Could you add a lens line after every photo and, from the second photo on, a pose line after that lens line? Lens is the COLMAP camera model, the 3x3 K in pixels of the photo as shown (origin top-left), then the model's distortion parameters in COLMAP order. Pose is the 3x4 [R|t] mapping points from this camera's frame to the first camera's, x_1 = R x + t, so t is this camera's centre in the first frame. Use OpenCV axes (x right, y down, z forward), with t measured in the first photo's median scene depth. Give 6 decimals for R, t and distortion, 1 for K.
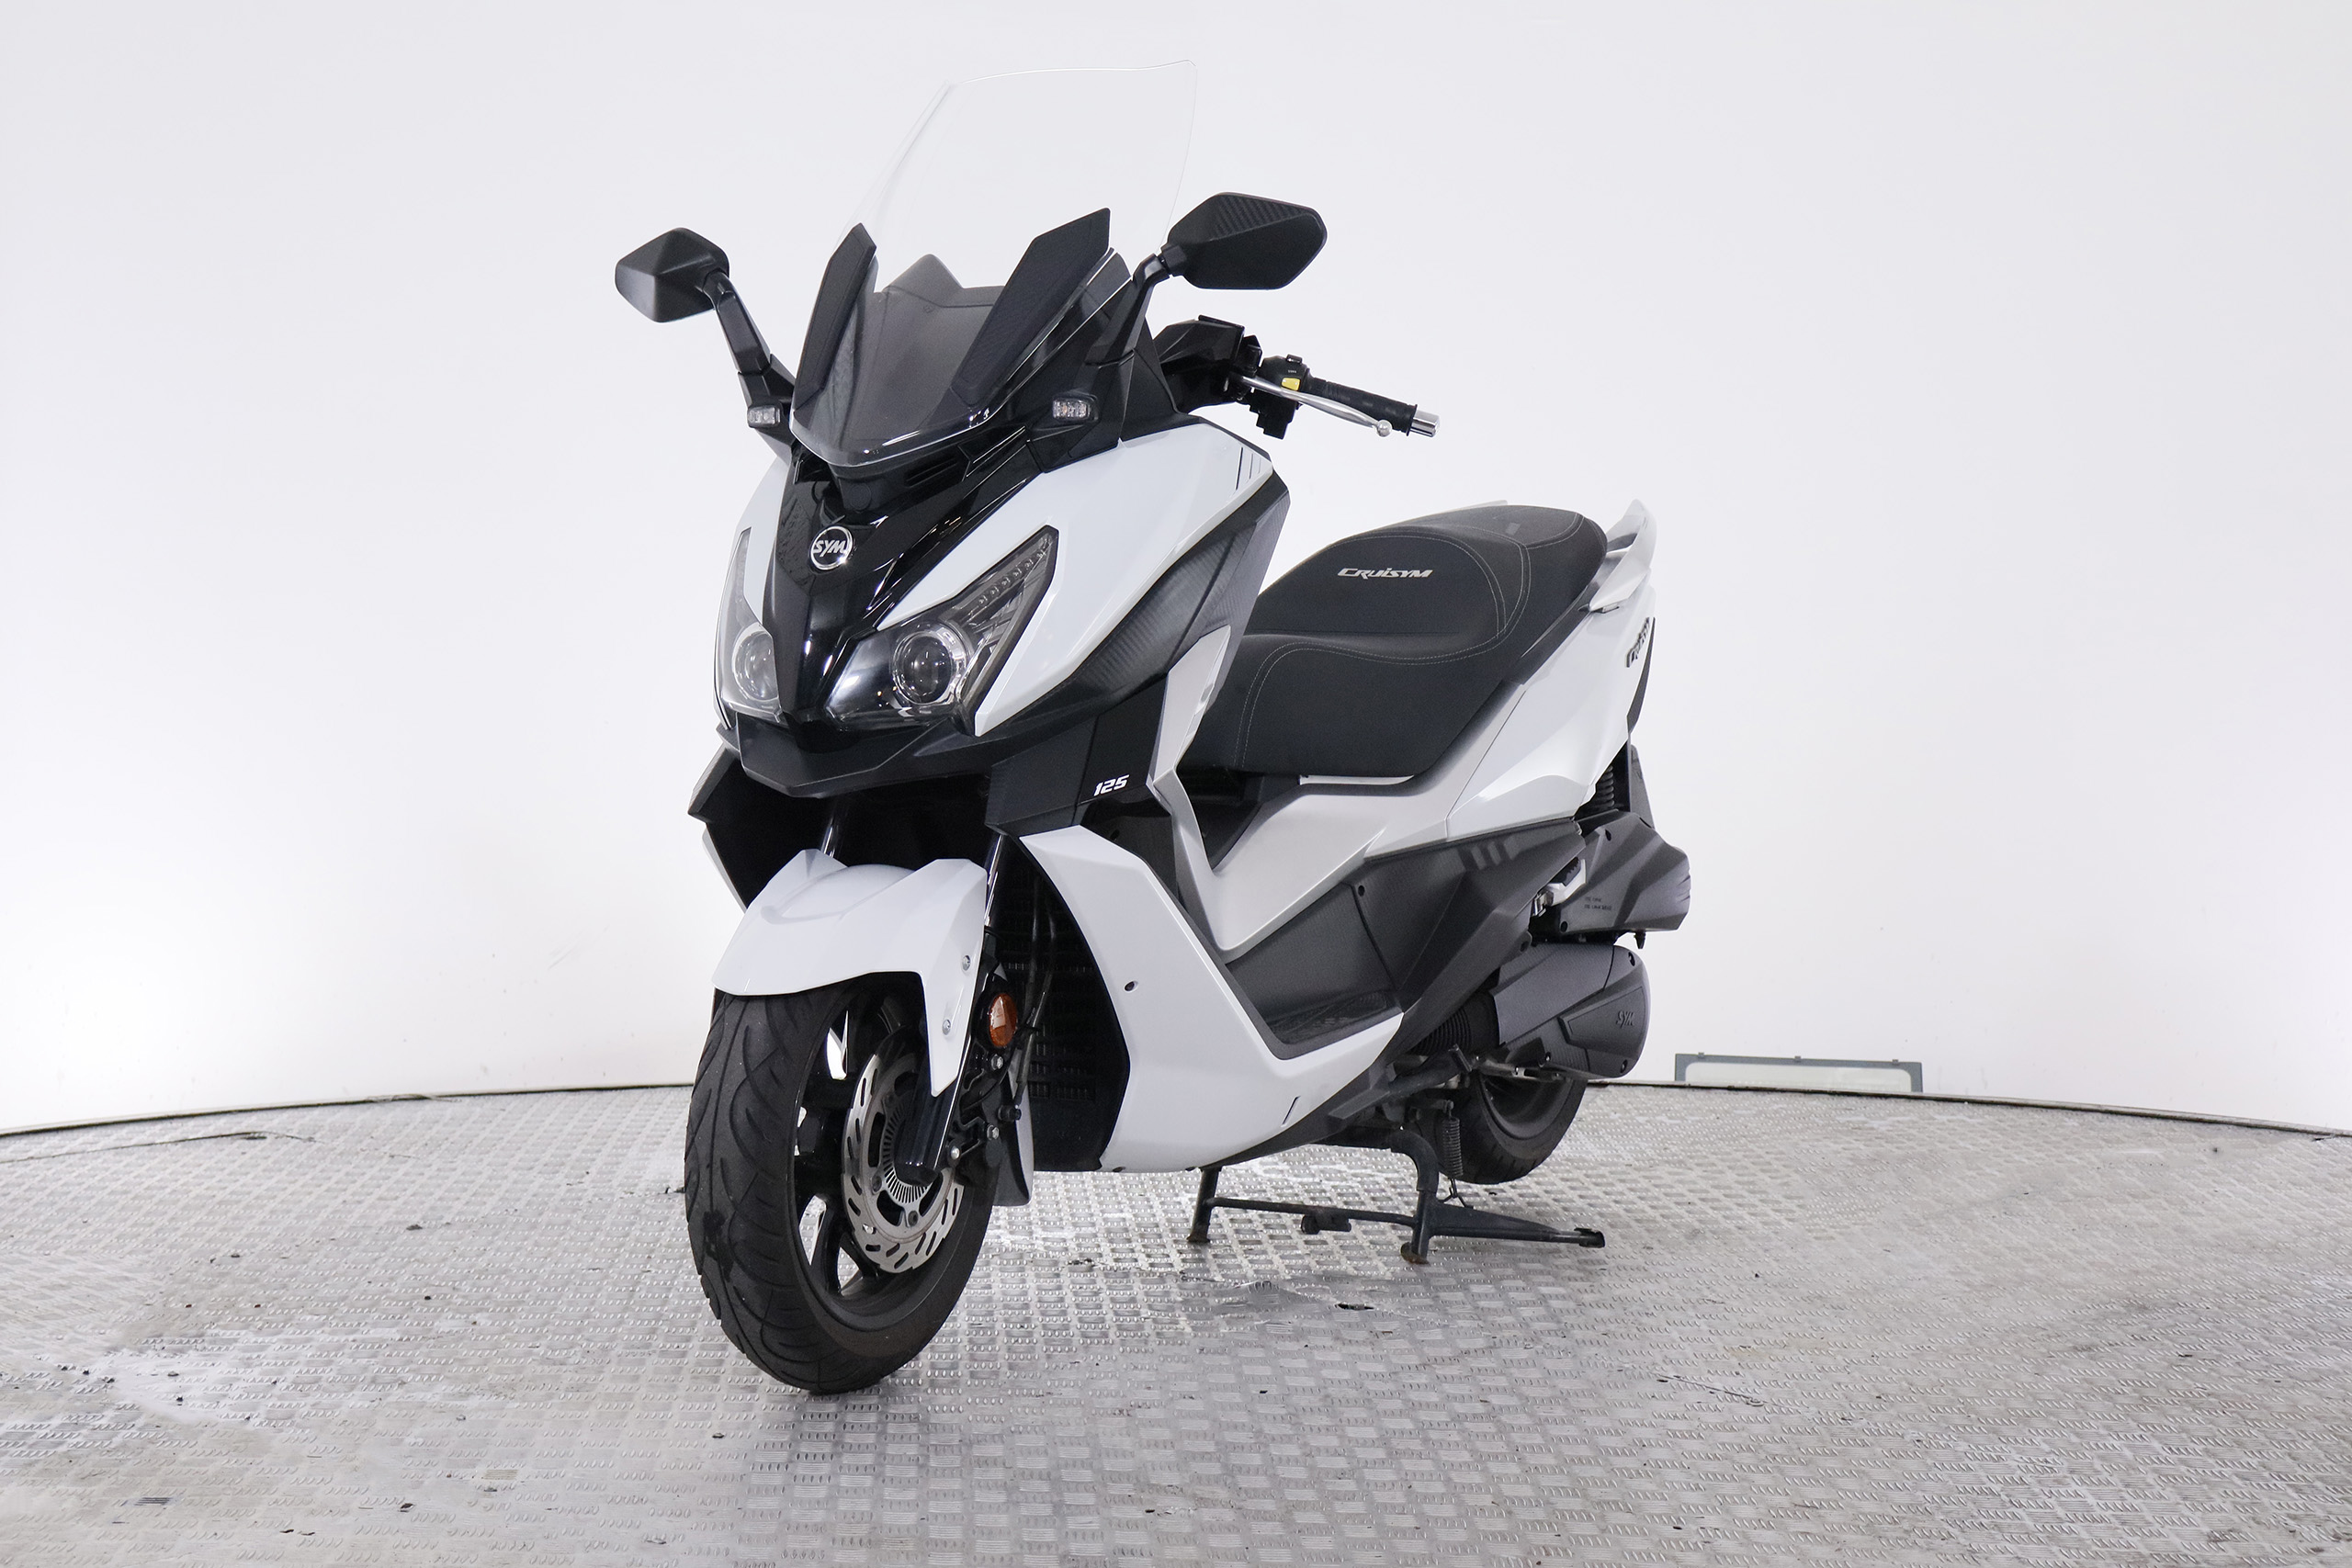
lens RADIAL K [[4089.3, 0, 1173.7], [0, 4089.3, 815.8], [0, 0, 1]] dist [-0.023256, -0.086969]
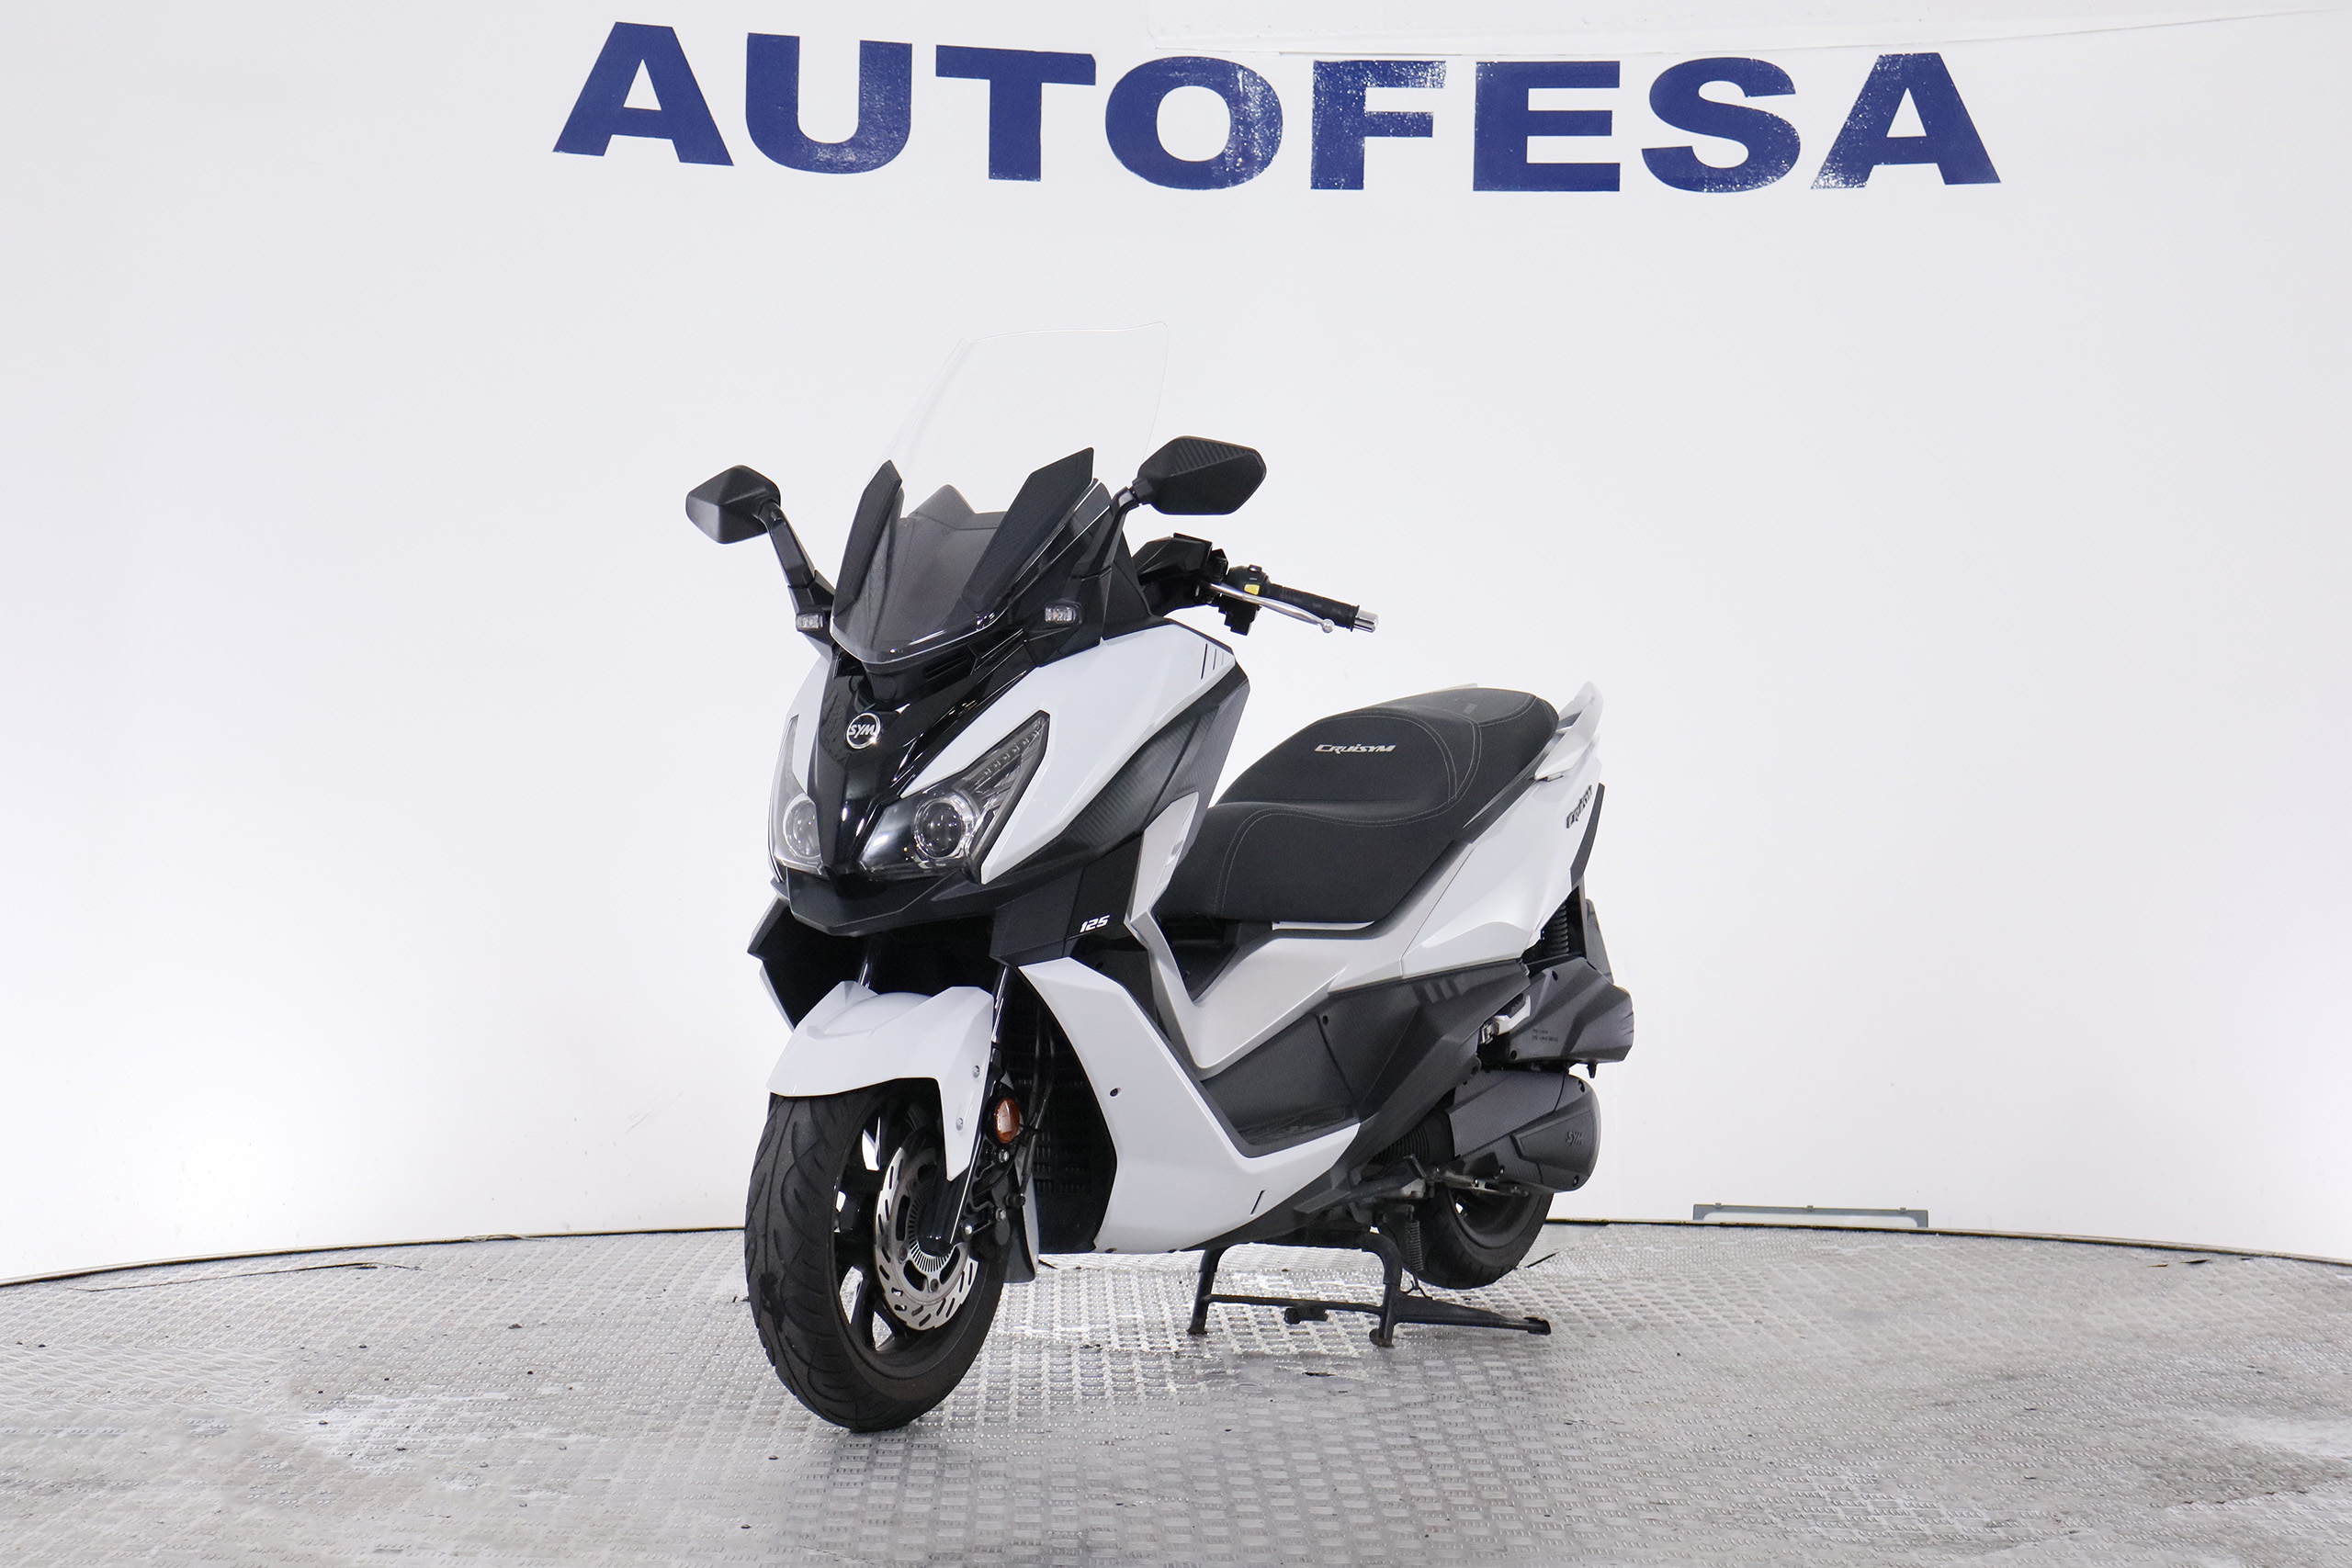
lens RADIAL K [[4464.6, 0, 1176.0], [0, 4464.6, 784.0], [0, 0, 1]] dist [-0.094125, -0.065775]
pose [[0.999580, -0.010357, -0.027083, 0.042272], [0.008879, 0.998495, -0.054125, 0.021568], [0.027603, 0.053862, 0.998167, -0.301689]]
